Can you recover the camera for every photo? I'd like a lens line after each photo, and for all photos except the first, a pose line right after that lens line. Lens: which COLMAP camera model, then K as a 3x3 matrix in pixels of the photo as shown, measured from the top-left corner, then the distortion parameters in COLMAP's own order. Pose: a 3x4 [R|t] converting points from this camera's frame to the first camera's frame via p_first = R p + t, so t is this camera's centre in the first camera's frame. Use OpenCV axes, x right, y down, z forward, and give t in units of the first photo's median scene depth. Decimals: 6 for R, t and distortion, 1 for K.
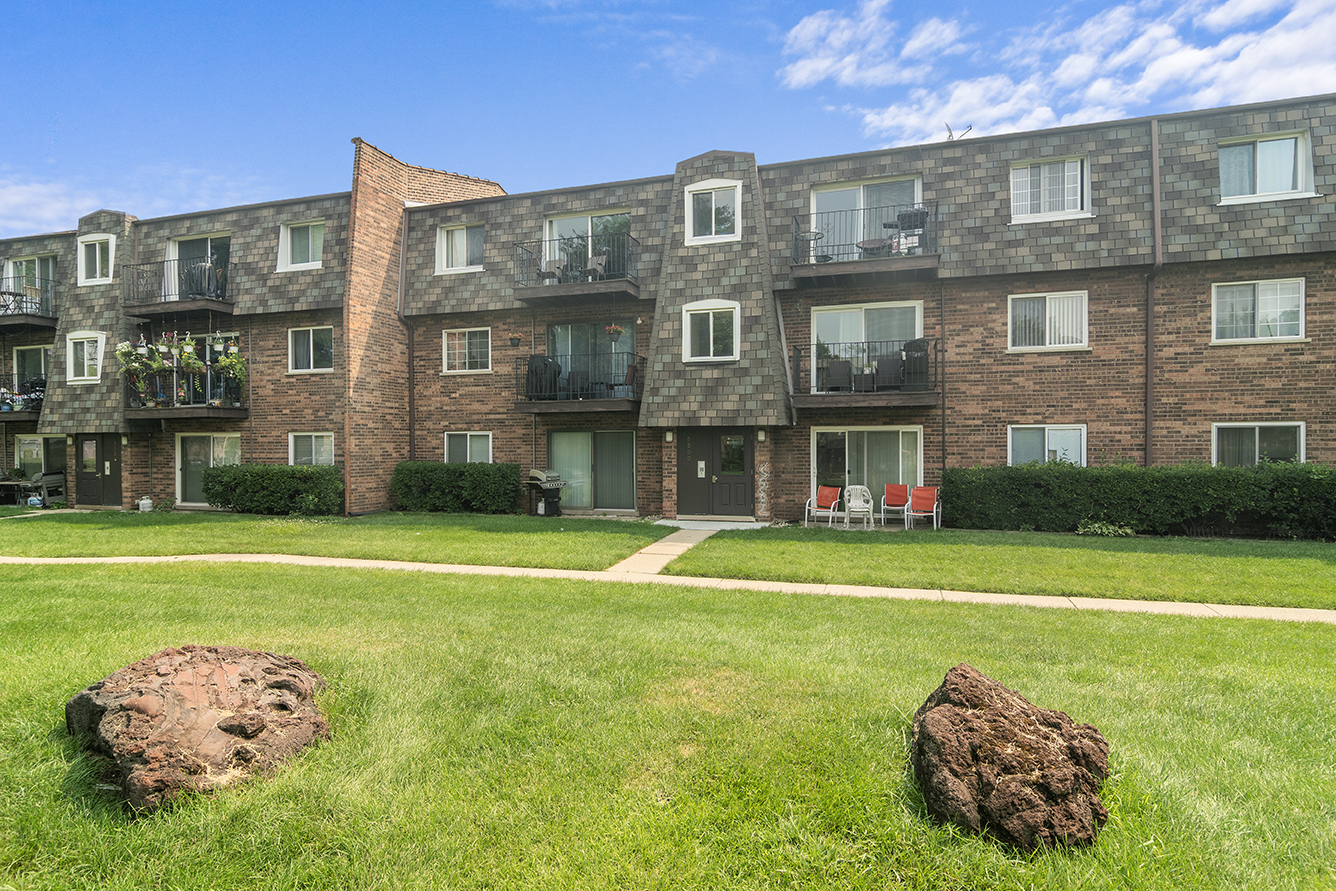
lens RADIAL K [[681.8, 0, 694.5], [0, 681.8, 446.1], [0, 0, 1]] dist [-0.000900, 0.001524]
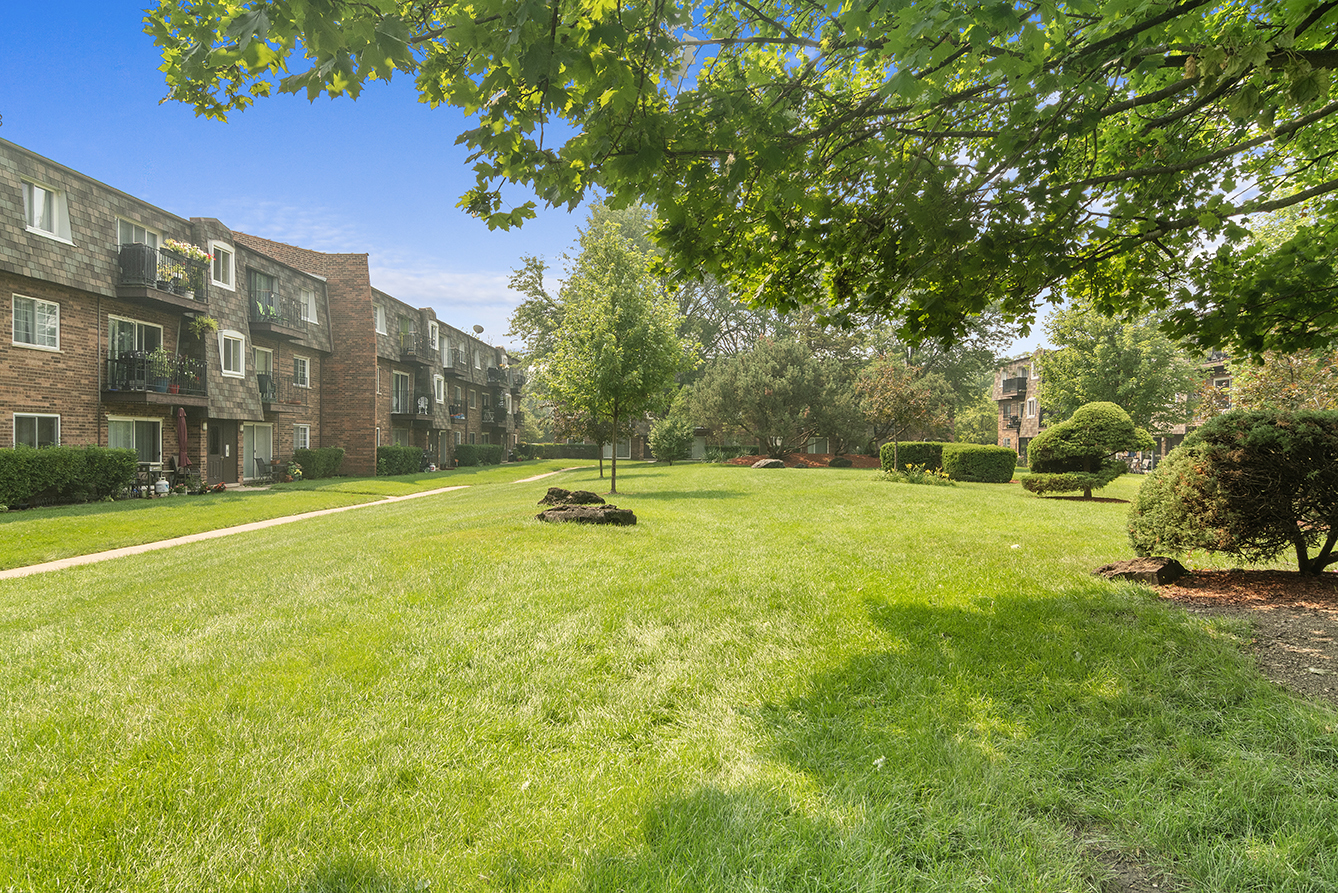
lens RADIAL K [[856.2, 0, 669.1], [0, 856.2, 448.9], [0, 0, 1]] dist [-0.003746, -0.001187]
pose [[-0.251929, -0.004979, 0.967733, -0.969383], [-0.019852, 0.999803, -0.000024, 0.006523], [-0.967542, -0.019217, -0.251978, 0.283062]]
